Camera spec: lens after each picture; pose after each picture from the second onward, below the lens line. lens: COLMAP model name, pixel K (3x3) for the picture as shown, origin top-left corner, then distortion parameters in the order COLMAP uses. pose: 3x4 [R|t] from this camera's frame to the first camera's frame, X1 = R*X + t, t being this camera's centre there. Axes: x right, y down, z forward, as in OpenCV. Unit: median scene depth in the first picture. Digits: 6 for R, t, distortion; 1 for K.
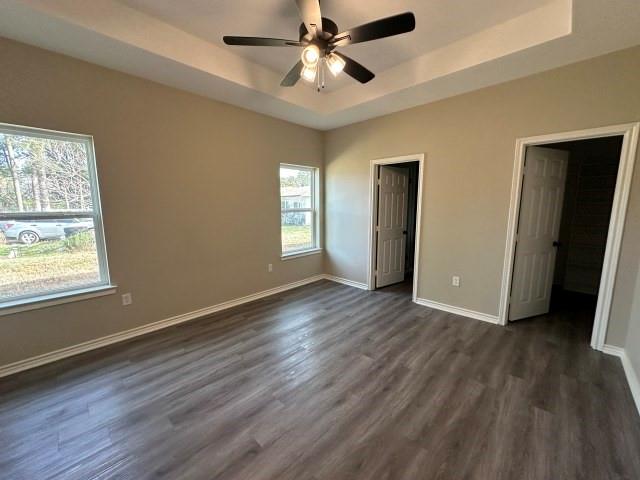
lens RADIAL K [[255.0, 0, 320.0], [0, 255.0, 240.0], [0, 0, 1]] dist [-0.003544, 0.000208]
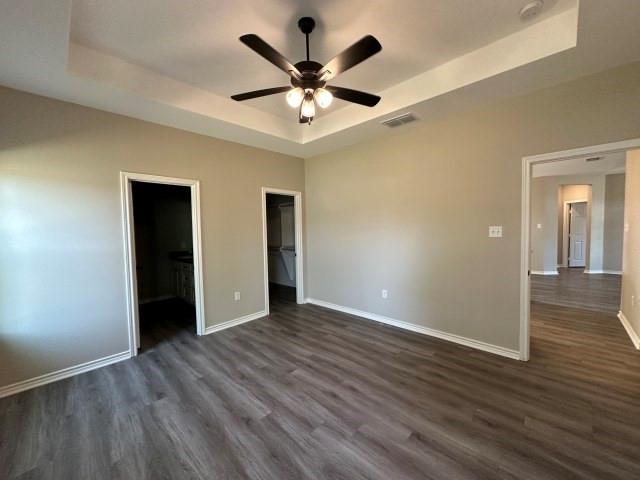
lens RADIAL K [[255.0, 0, 320.0], [0, 255.0, 240.0], [0, 0, 1]] dist [-0.003544, 0.000208]
pose [[-0.001290, -0.042939, 0.999077, -0.780678], [0.159976, 0.986202, 0.042592, -0.101099], [-0.987120, 0.159884, 0.005597, 0.729657]]
